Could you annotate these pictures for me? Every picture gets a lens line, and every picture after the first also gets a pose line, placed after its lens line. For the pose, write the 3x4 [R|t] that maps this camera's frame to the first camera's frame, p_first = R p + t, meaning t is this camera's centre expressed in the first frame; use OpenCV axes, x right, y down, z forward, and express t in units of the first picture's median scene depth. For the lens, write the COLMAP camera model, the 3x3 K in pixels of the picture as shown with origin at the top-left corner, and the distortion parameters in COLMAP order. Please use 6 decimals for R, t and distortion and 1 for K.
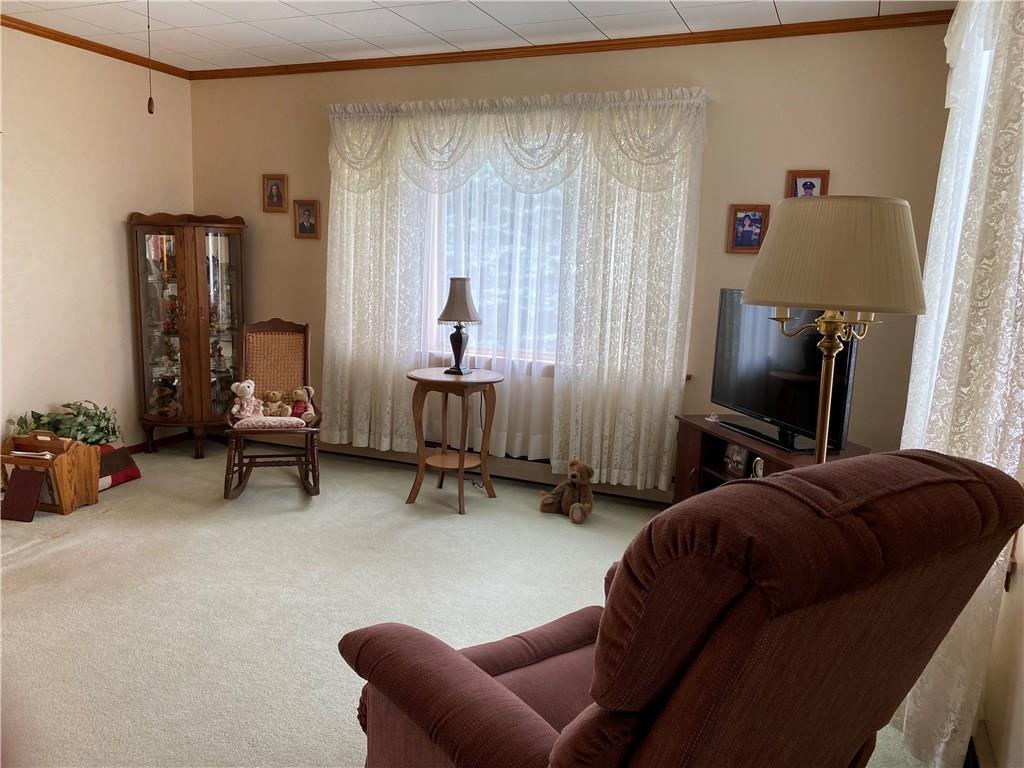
lens RADIAL K [[786.4, 0, 509.8], [0, 786.4, 382.9], [0, 0, 1]] dist [0.046380, -0.072667]
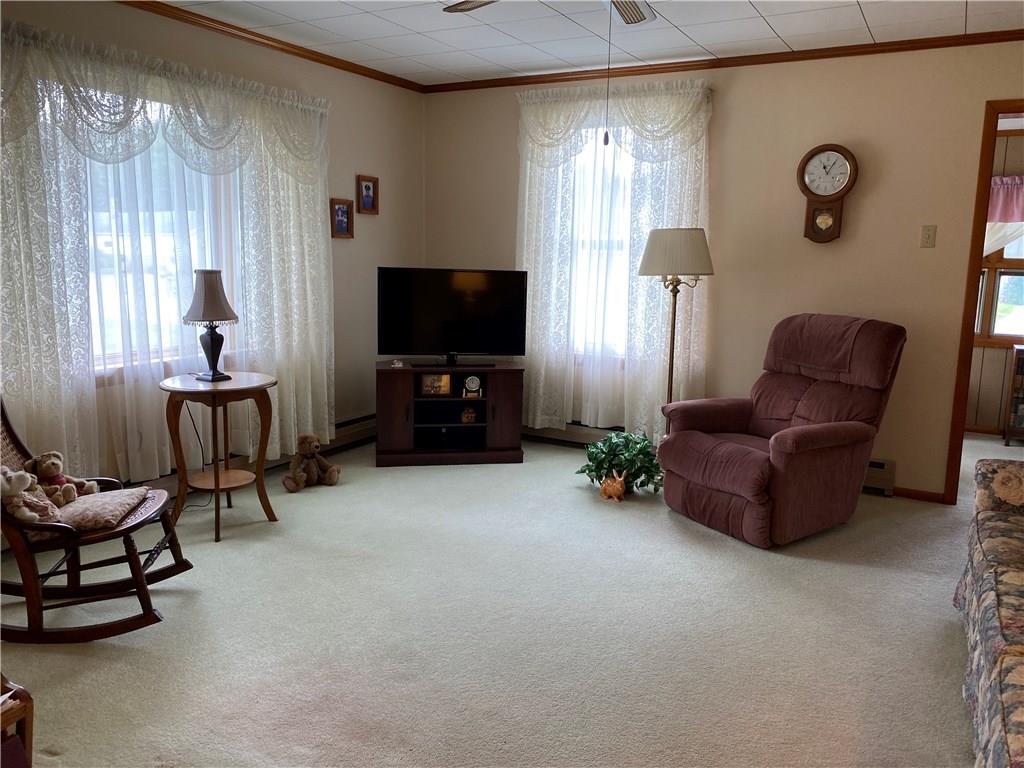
lens RADIAL K [[786.4, 0, 511.3], [0, 786.4, 386.0], [0, 0, 1]] dist [0.046380, -0.072667]
pose [[0.088904, -0.204353, 0.974852, -0.921744], [0.135365, 0.972126, 0.191437, -0.132456], [-0.986799, 0.114941, 0.114088, 0.587750]]
